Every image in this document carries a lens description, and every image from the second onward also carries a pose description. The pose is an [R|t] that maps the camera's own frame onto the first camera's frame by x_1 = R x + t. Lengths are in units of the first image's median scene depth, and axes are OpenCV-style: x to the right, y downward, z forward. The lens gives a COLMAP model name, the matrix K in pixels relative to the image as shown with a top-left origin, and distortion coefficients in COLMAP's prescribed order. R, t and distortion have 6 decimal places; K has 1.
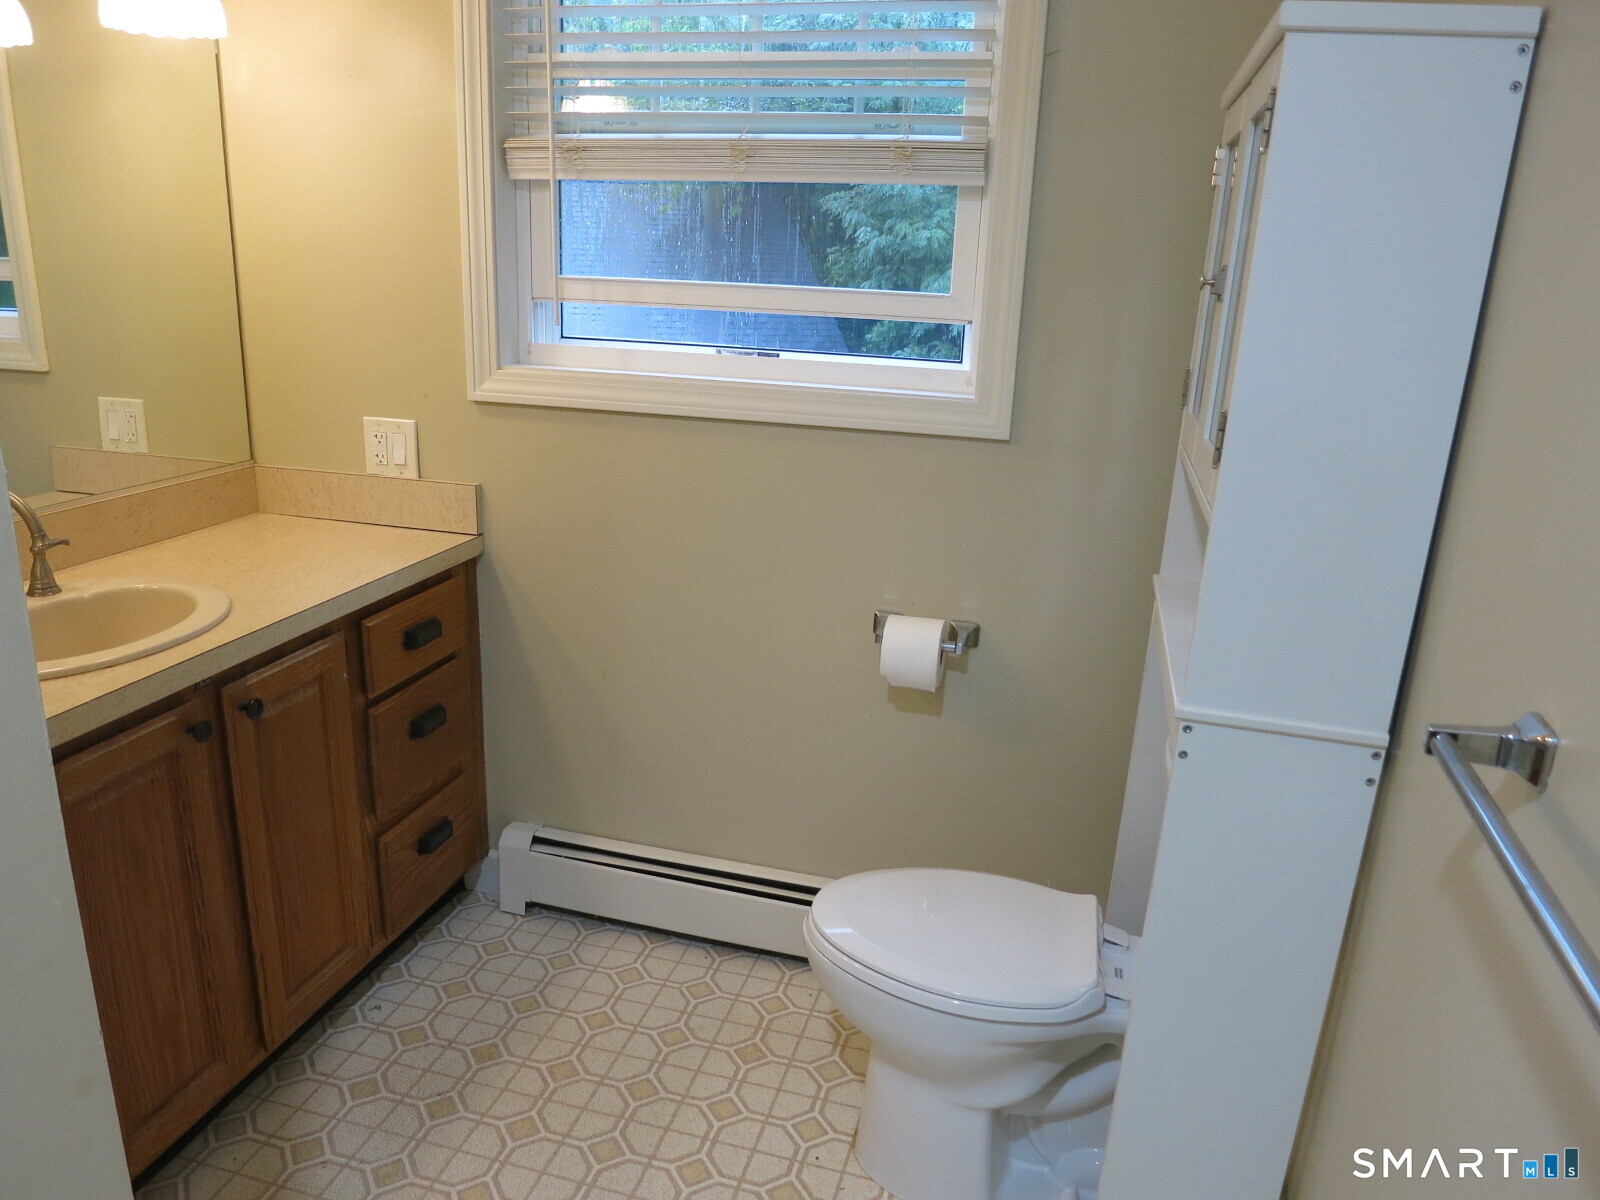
lens RADIAL K [[1146.0, 0, 800.0], [0, 1146.0, 600.0], [0, 0, 1]] dist [-0.025140, -0.001888]
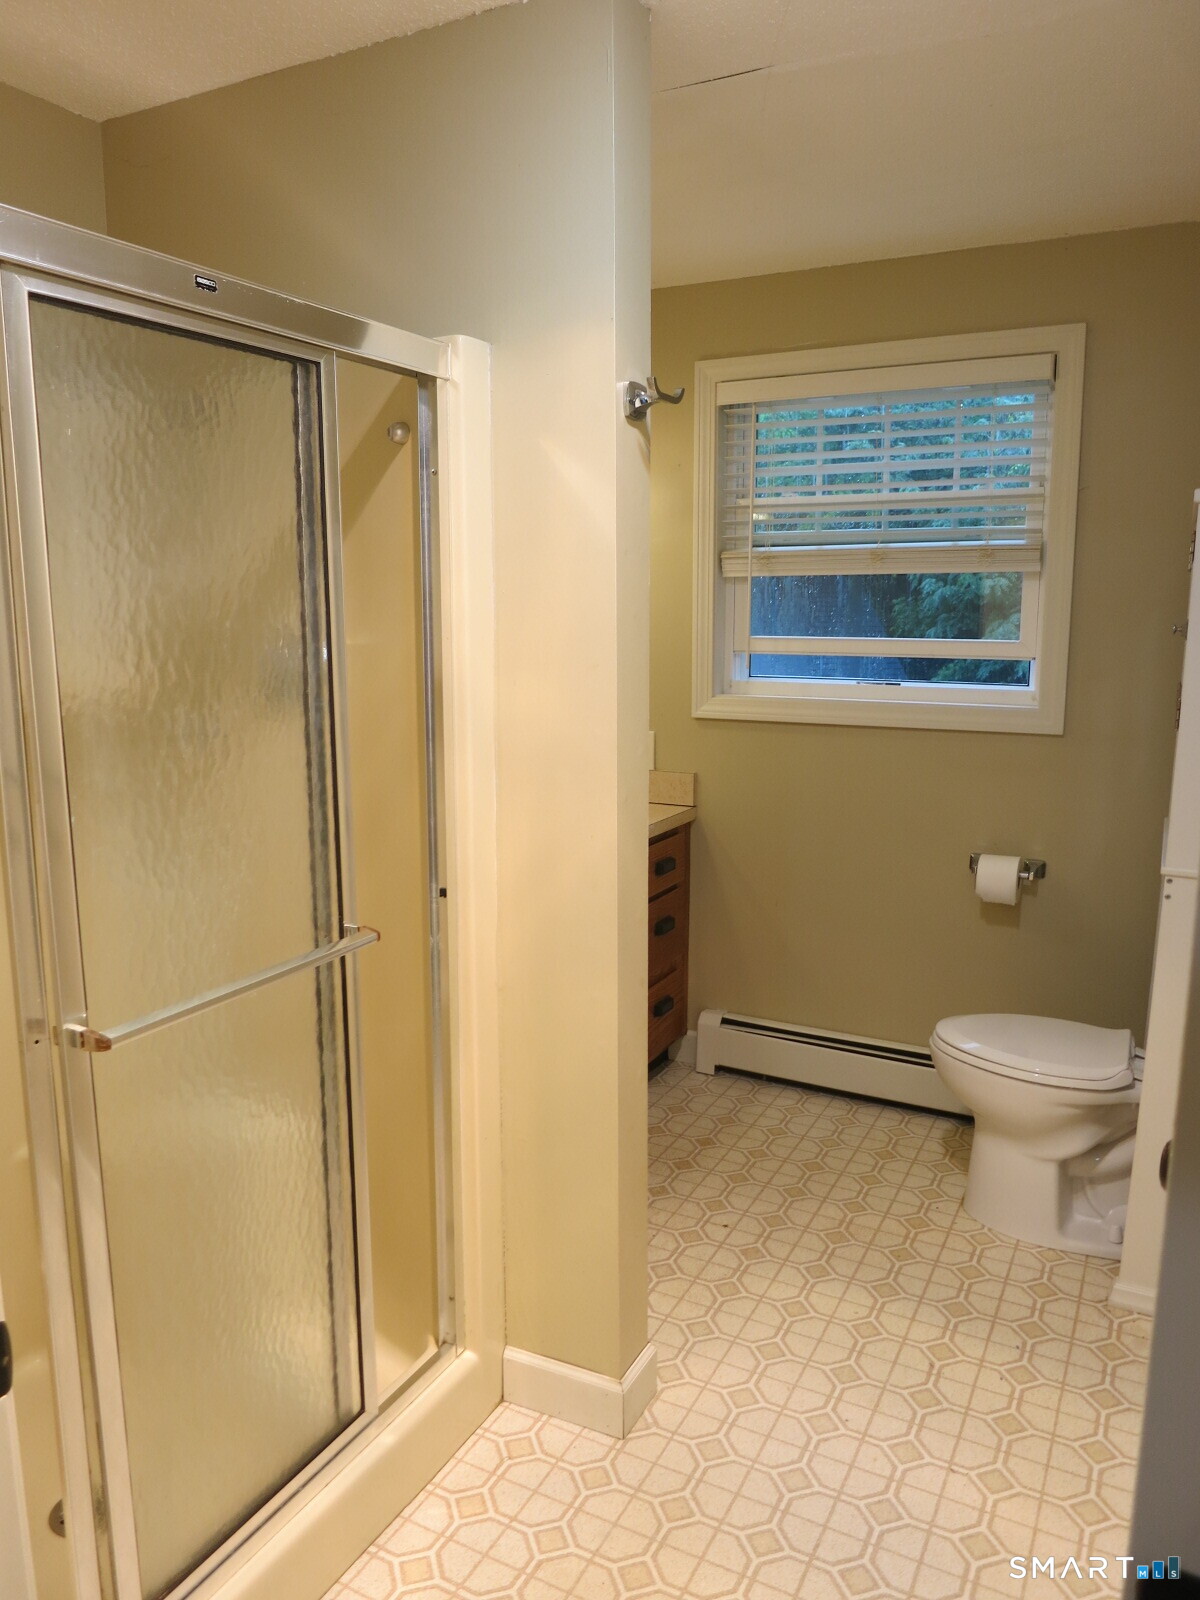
lens RADIAL K [[1185.2, 0, 600.0], [0, 1185.2, 800.0], [0, 0, 1]] dist [-0.017064, 0.001179]
pose [[0.976325, -0.003626, -0.216278, -0.069742], [-0.025753, 0.990799, -0.132869, 0.156980], [0.214770, 0.135293, 0.967248, -0.577022]]
